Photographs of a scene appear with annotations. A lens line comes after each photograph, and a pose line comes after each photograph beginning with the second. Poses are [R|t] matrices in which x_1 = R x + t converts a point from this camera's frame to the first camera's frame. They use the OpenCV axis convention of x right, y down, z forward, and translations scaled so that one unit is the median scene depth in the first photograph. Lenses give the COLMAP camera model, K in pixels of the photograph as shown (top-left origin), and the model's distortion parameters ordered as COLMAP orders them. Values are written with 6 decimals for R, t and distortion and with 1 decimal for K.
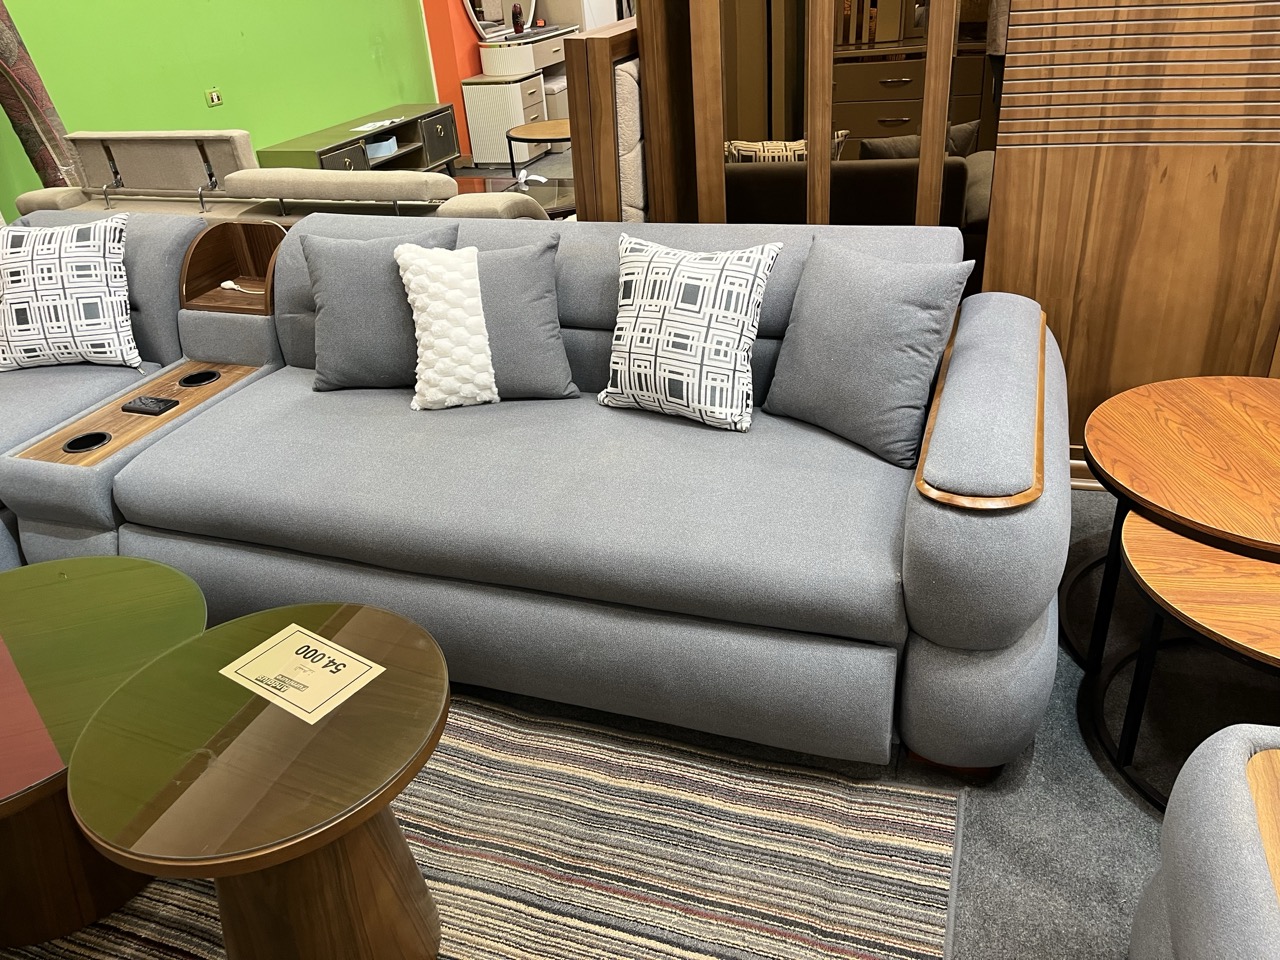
lens RADIAL K [[964.4, 0, 652.9], [0, 964.4, 478.8], [0, 0, 1]] dist [0.061586, -0.087216]
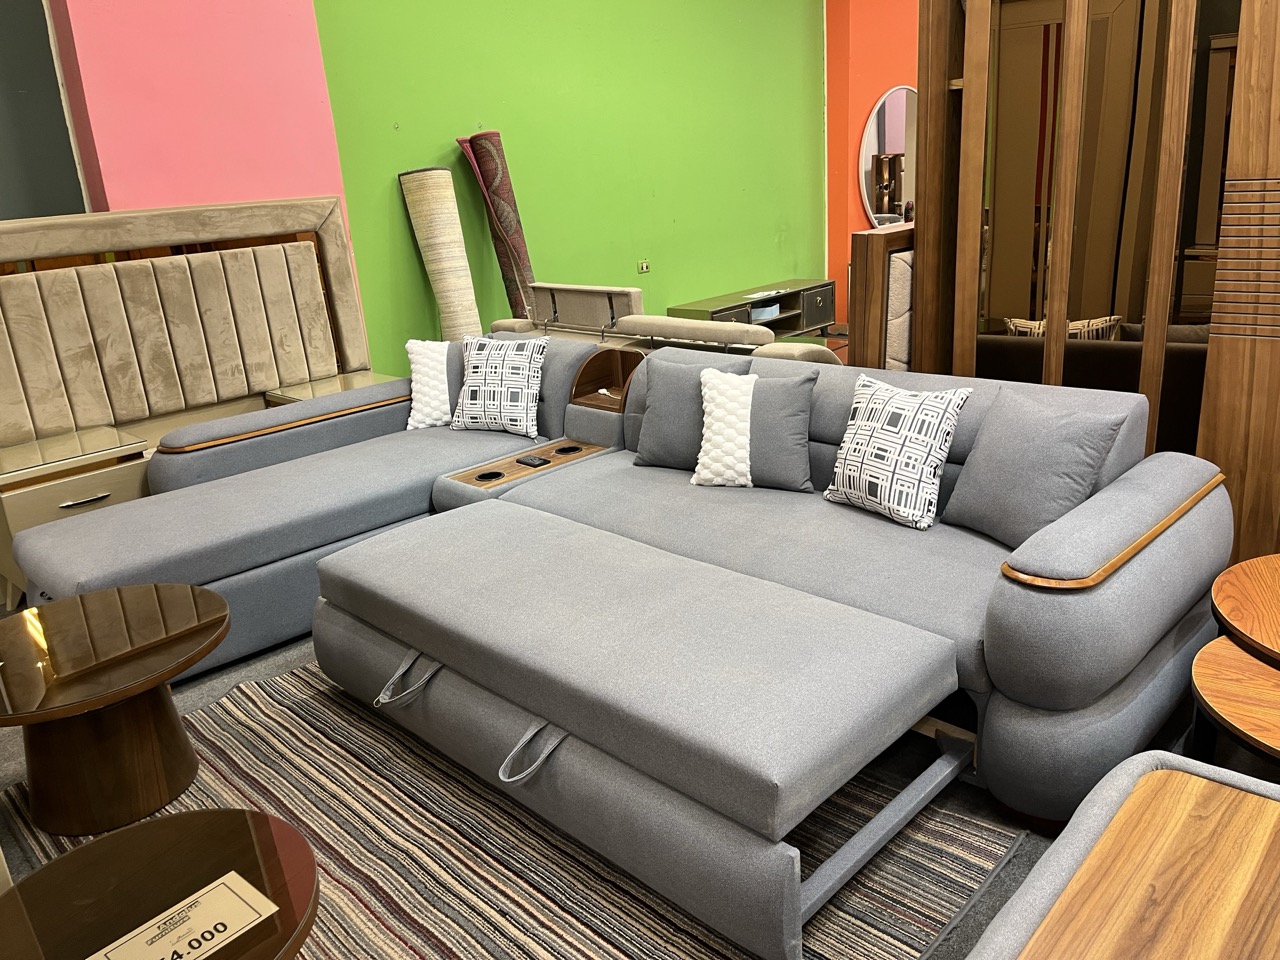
lens RADIAL K [[964.4, 0, 643.6], [0, 964.4, 482.2], [0, 0, 1]] dist [0.061586, -0.087216]
pose [[0.905395, 0.137273, -0.401766, 0.237157], [-0.201489, 0.971863, -0.122002, 0.105531], [0.373714, 0.191411, 0.907579, -0.266217]]
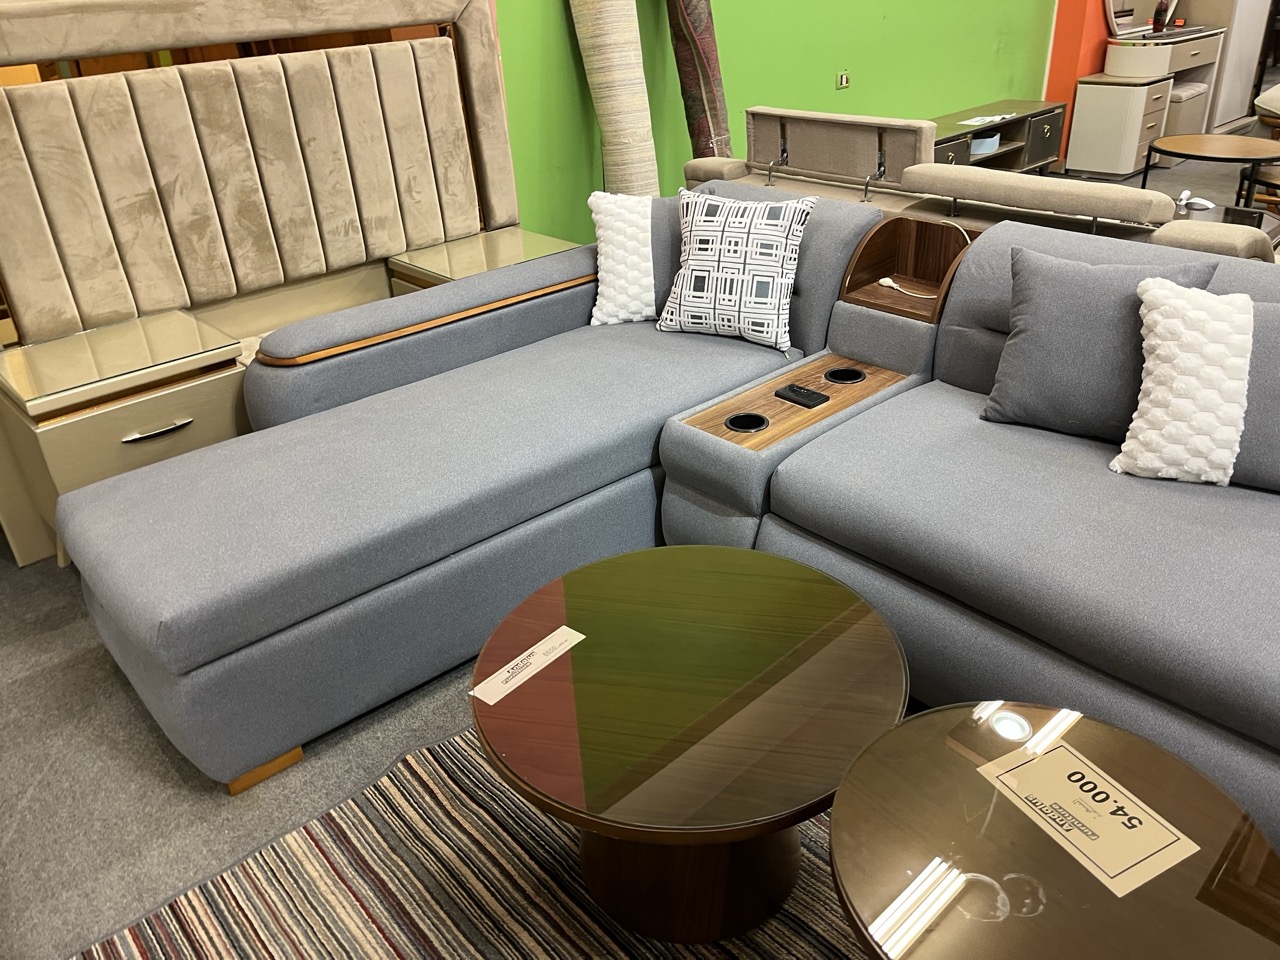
lens RADIAL K [[964.4, 0, 645.7], [0, 964.4, 472.9], [0, 0, 1]] dist [0.061586, -0.087216]
pose [[0.878397, 0.244260, -0.410799, -0.250637], [-0.241876, 0.968530, 0.058692, -0.020202], [0.412208, 0.047808, 0.909835, 0.055058]]
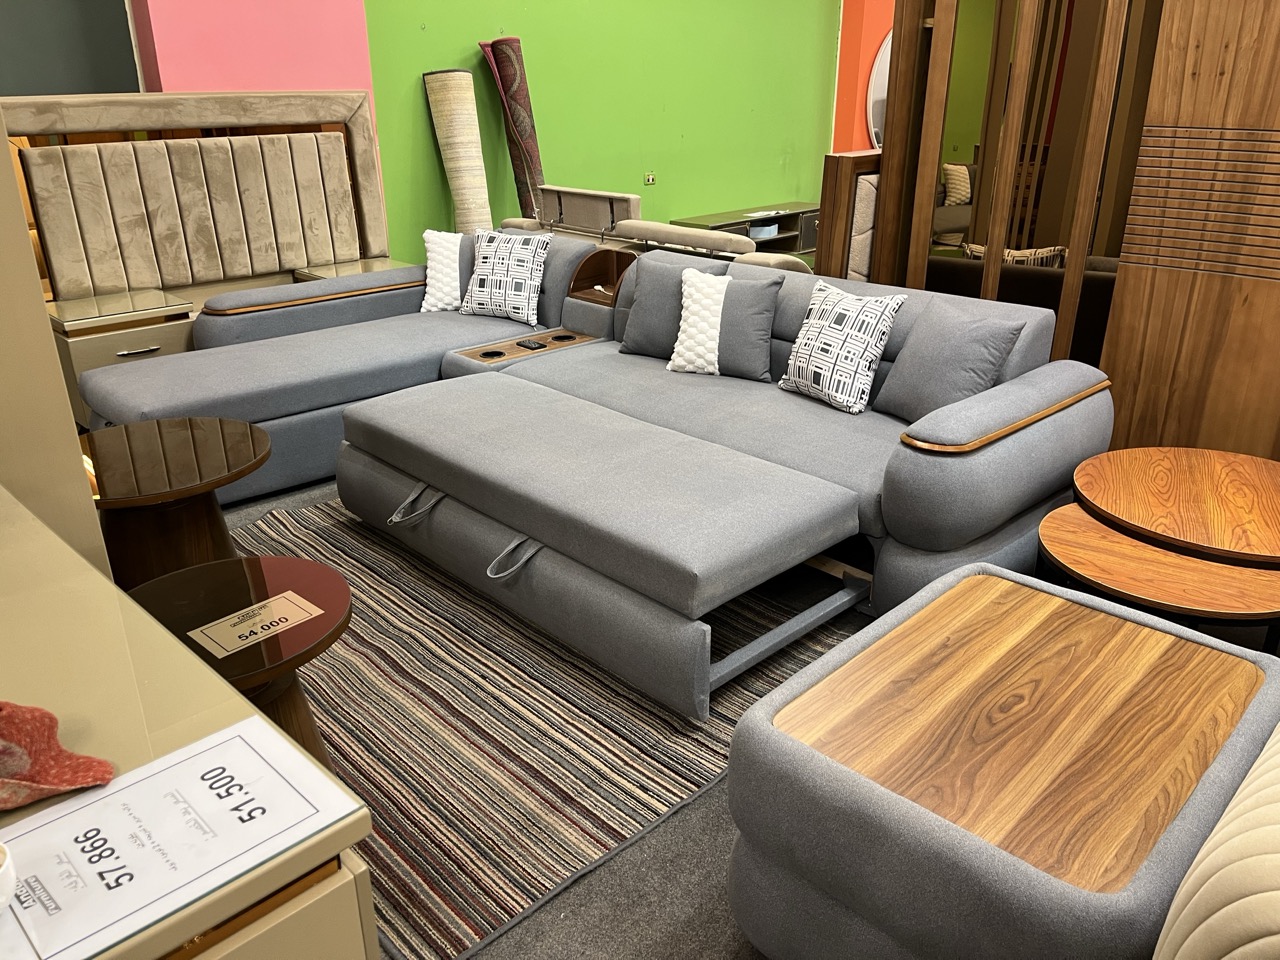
lens RADIAL K [[964.4, 0, 632.3], [0, 964.4, 488.5], [0, 0, 1]] dist [0.061586, -0.087216]
pose [[0.887735, 0.231759, -0.397761, 0.367949], [-0.268135, 0.962650, -0.037537, 0.187081], [0.374205, 0.139977, 0.916721, -0.432176]]
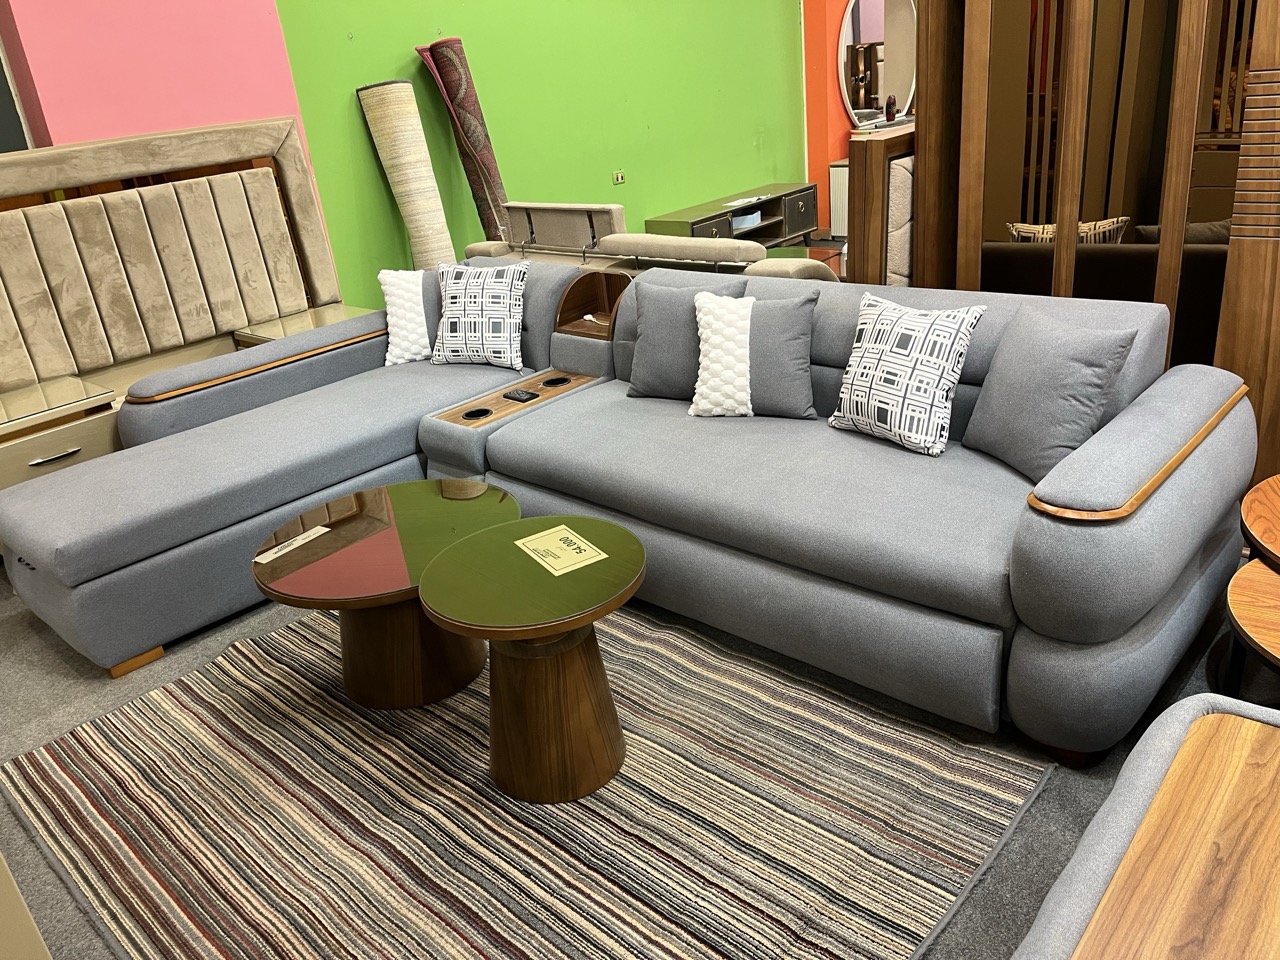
lens RADIAL K [[964.4, 0, 637.6], [0, 964.4, 481.4], [0, 0, 1]] dist [0.061586, -0.087216]
pose [[0.918175, 0.132319, -0.373425, 0.188783], [-0.156762, 0.986990, -0.035716, 0.075165], [0.363841, 0.091333, 0.926973, -0.236356]]
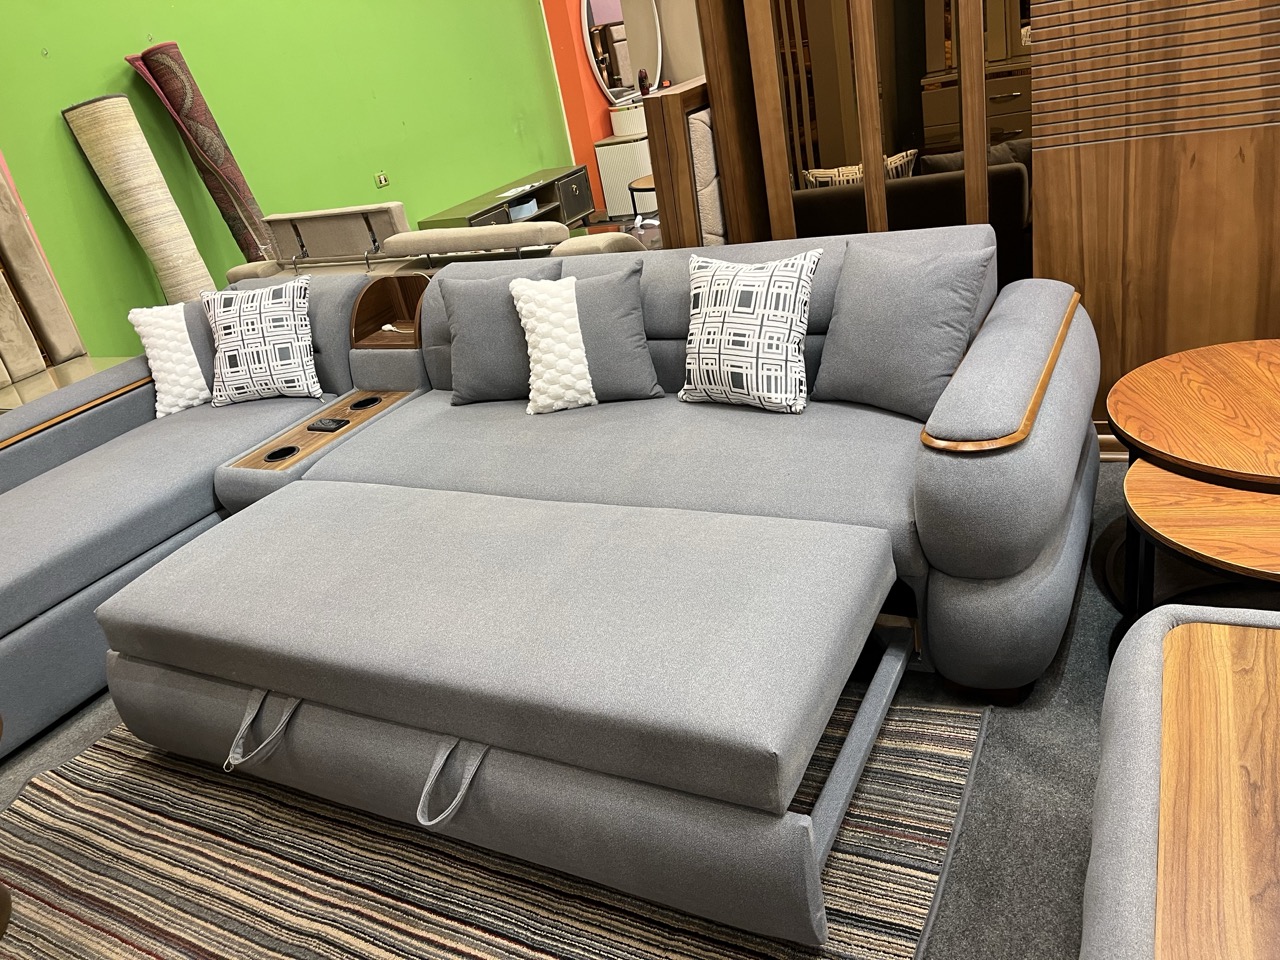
lens RADIAL K [[964.4, 0, 637.4], [0, 964.4, 478.0], [0, 0, 1]] dist [0.061586, -0.087216]
pose [[0.982551, -0.040752, -0.181473, 0.100006], [0.032154, 0.998228, -0.050070, 0.071478], [0.183192, 0.043361, 0.982120, -0.150992]]
